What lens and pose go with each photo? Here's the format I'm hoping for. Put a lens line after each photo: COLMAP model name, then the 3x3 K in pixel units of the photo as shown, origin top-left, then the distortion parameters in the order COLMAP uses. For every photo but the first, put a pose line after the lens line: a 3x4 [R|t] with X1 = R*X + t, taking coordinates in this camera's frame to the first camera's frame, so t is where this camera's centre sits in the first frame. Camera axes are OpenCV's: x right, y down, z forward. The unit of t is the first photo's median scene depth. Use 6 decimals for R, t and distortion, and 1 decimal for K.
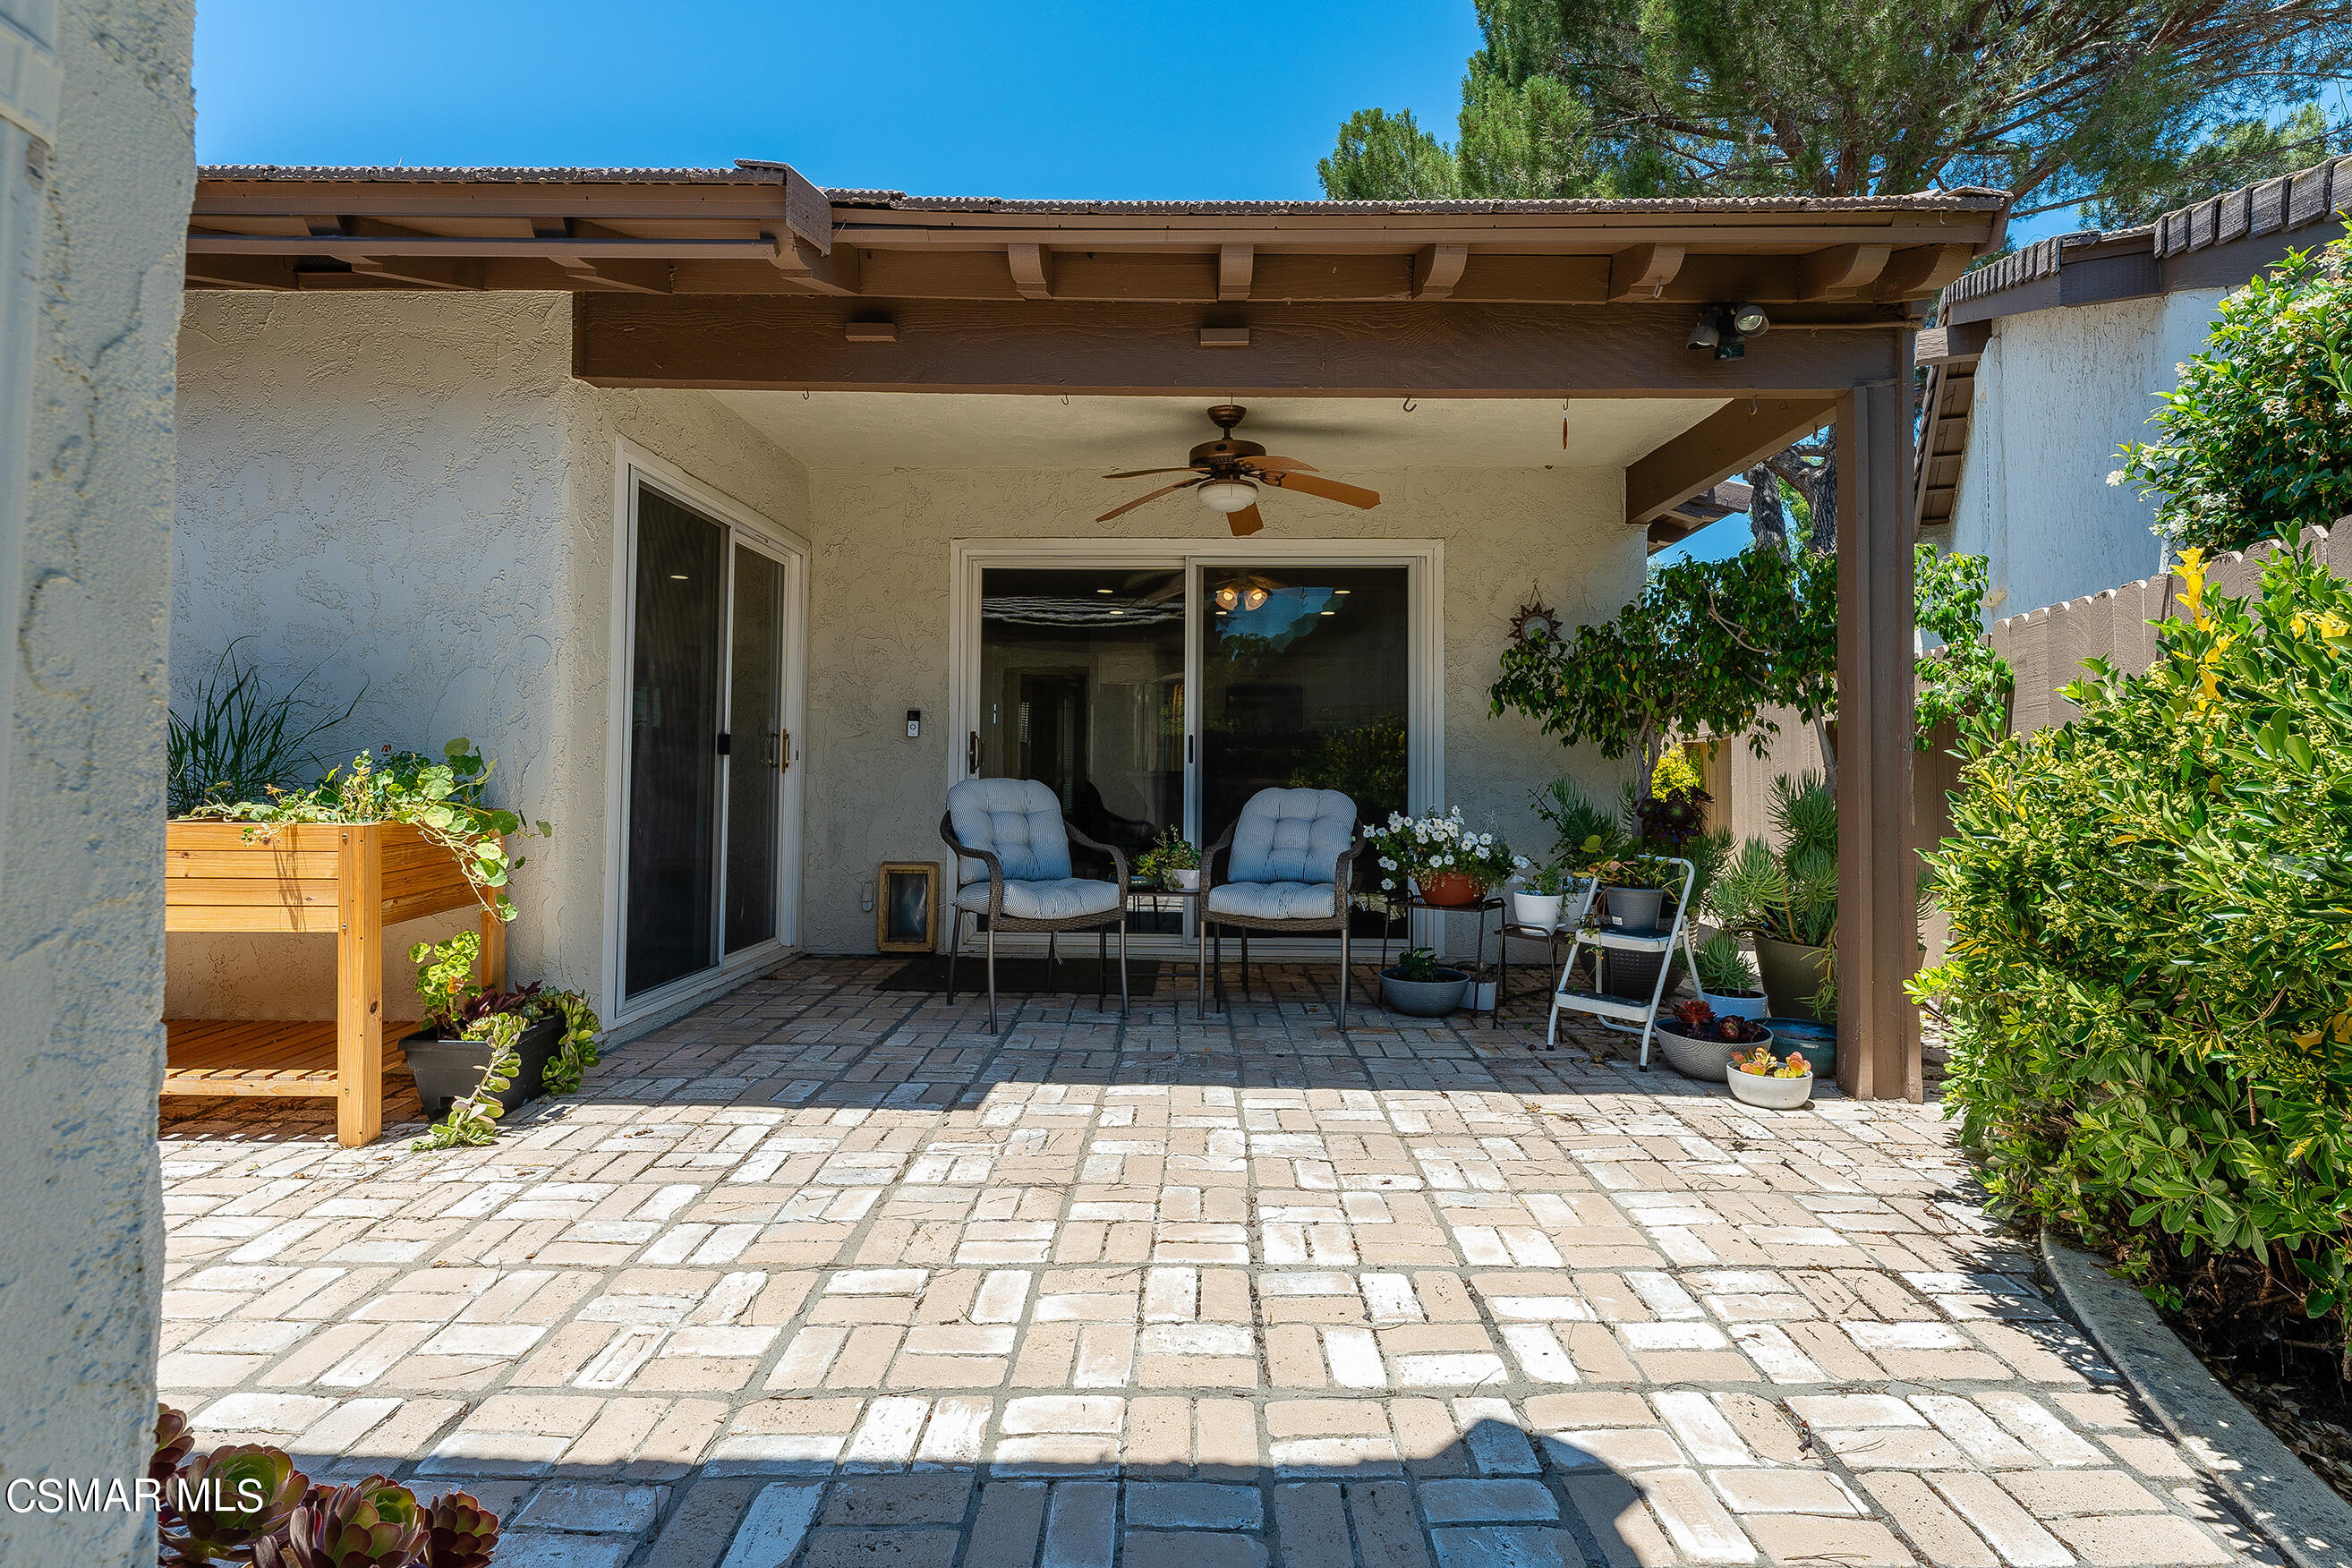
lens RADIAL K [[1132.1, 0, 1184.4], [0, 1132.1, 775.0], [0, 0, 1]] dist [-0.001599, -0.000147]
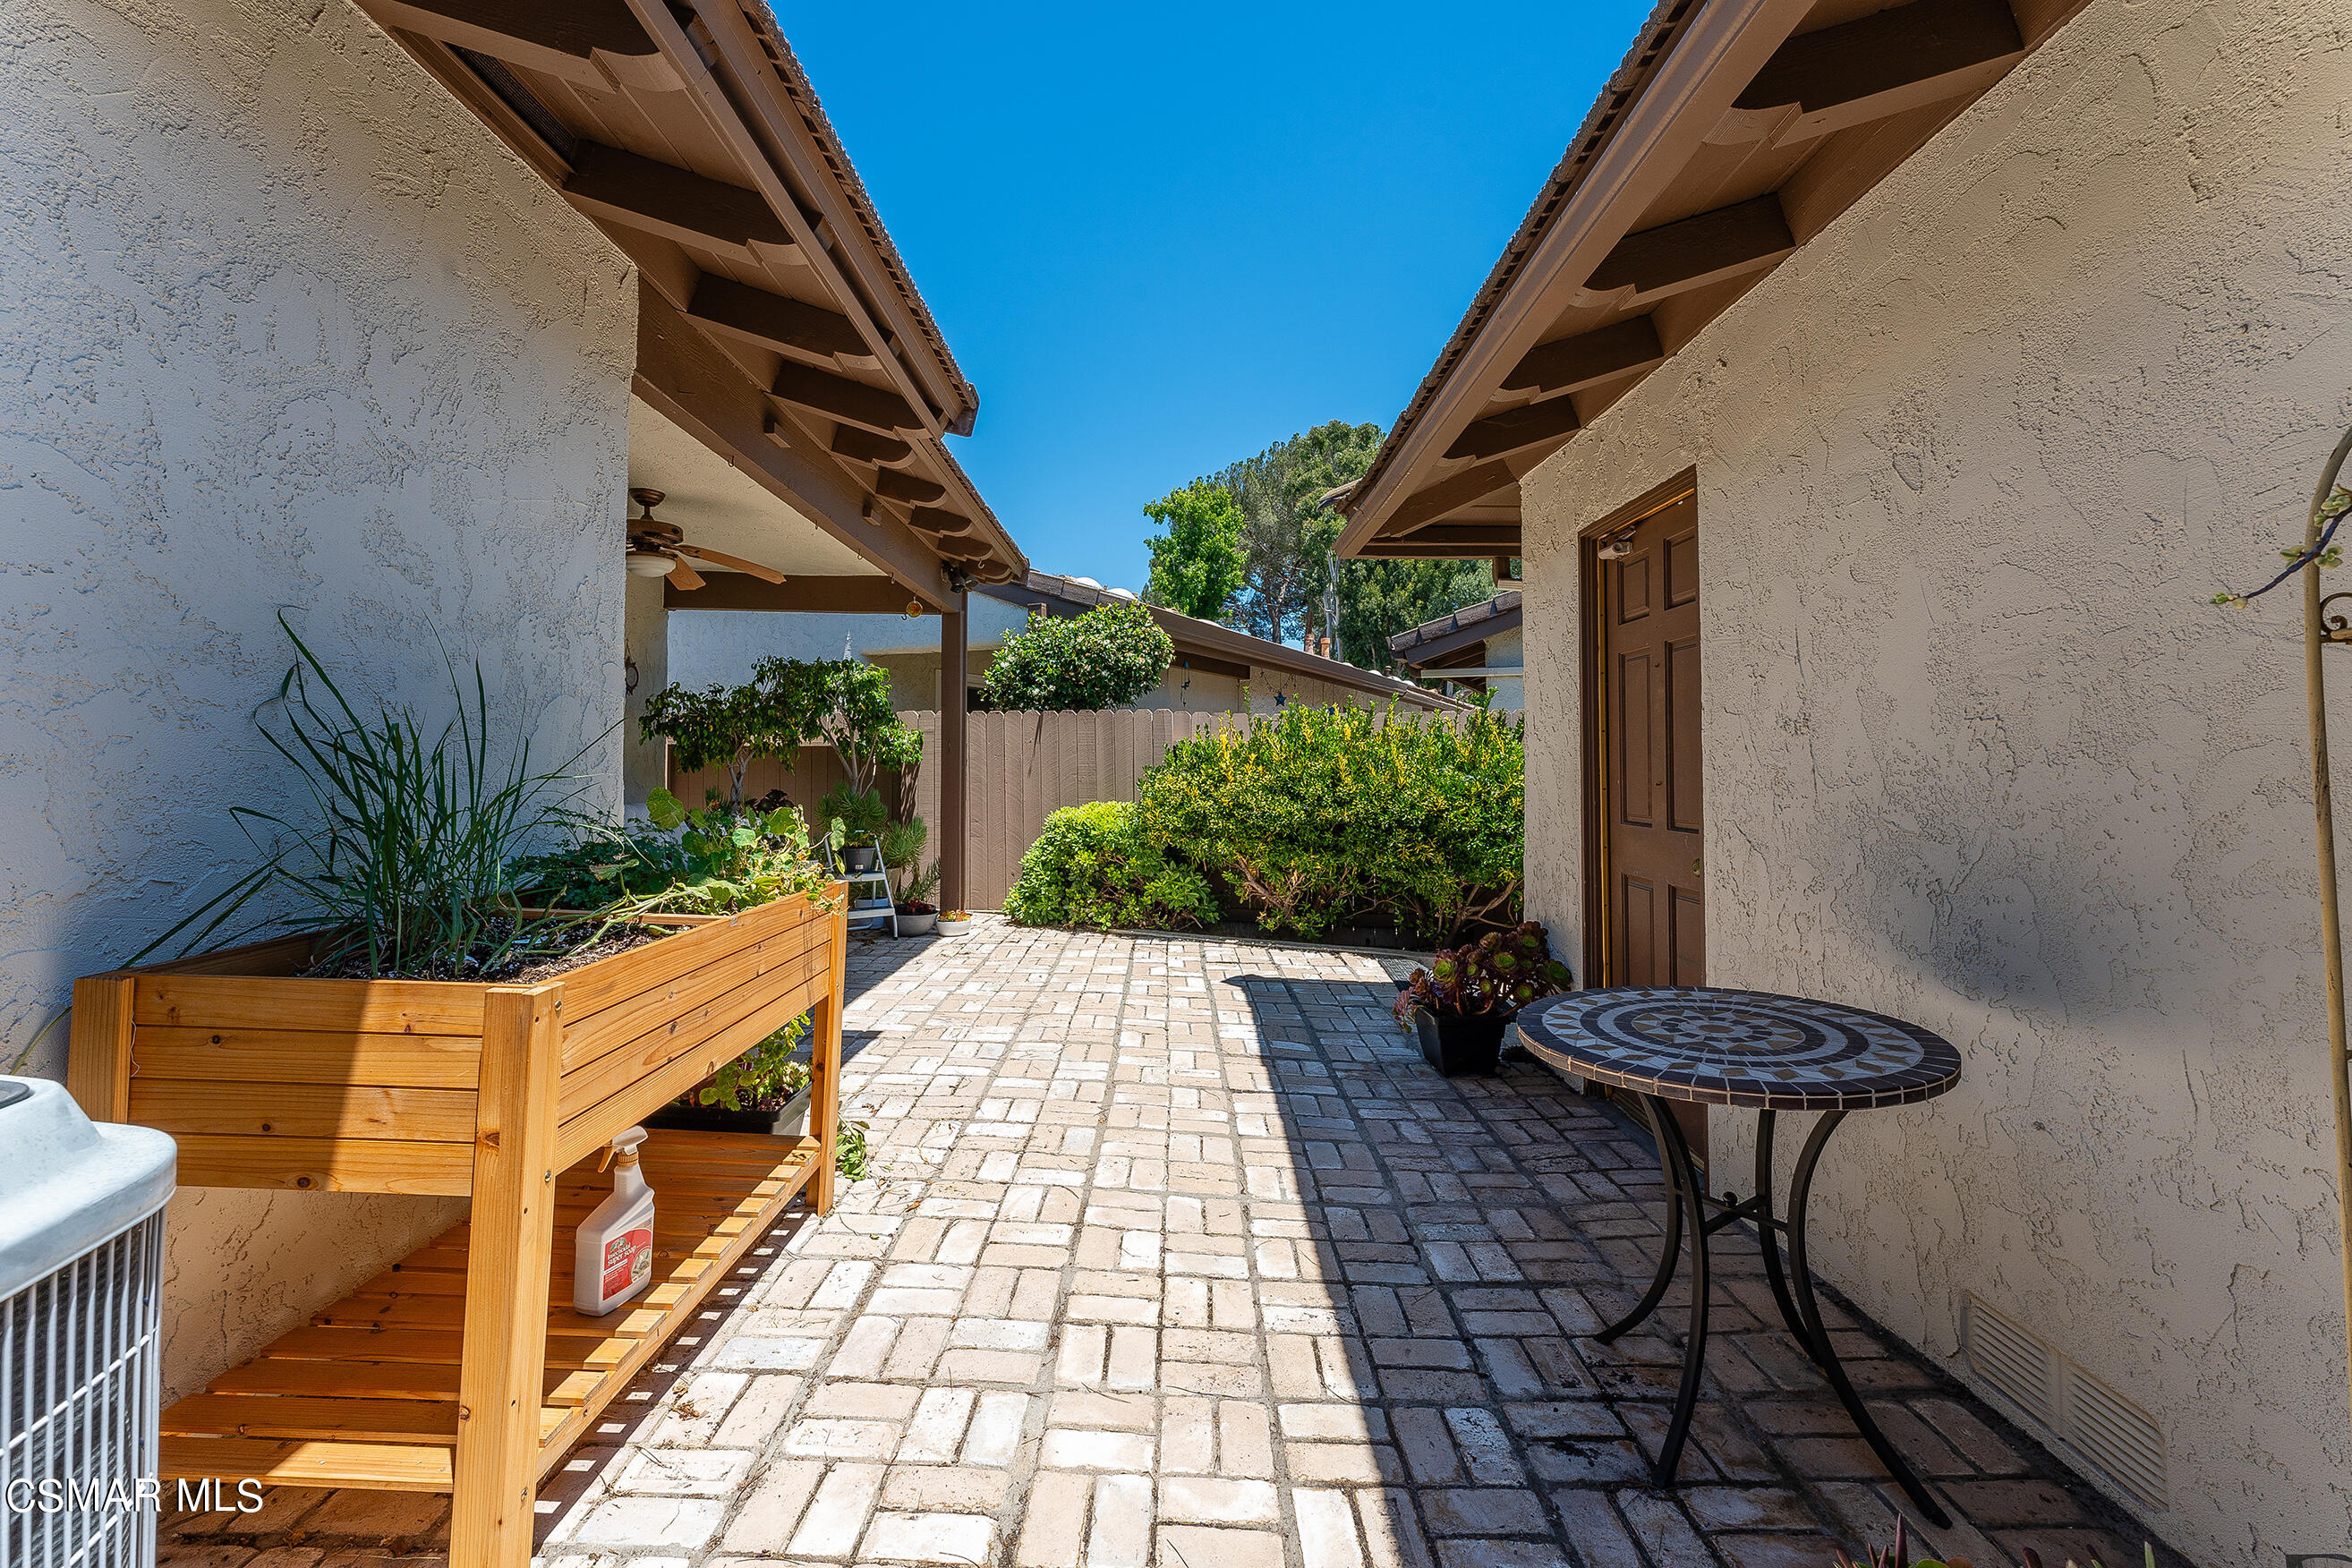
lens RADIAL K [[943.2, 0, 1167.1], [0, 943.2, 751.9], [0, 0, 1]] dist [-0.000382, -0.000030]
pose [[-0.007025, 0.005583, 0.999960, -1.970321], [-0.001430, 0.999983, -0.005593, -0.082699], [-0.999974, -0.001470, -0.007017, 0.926719]]
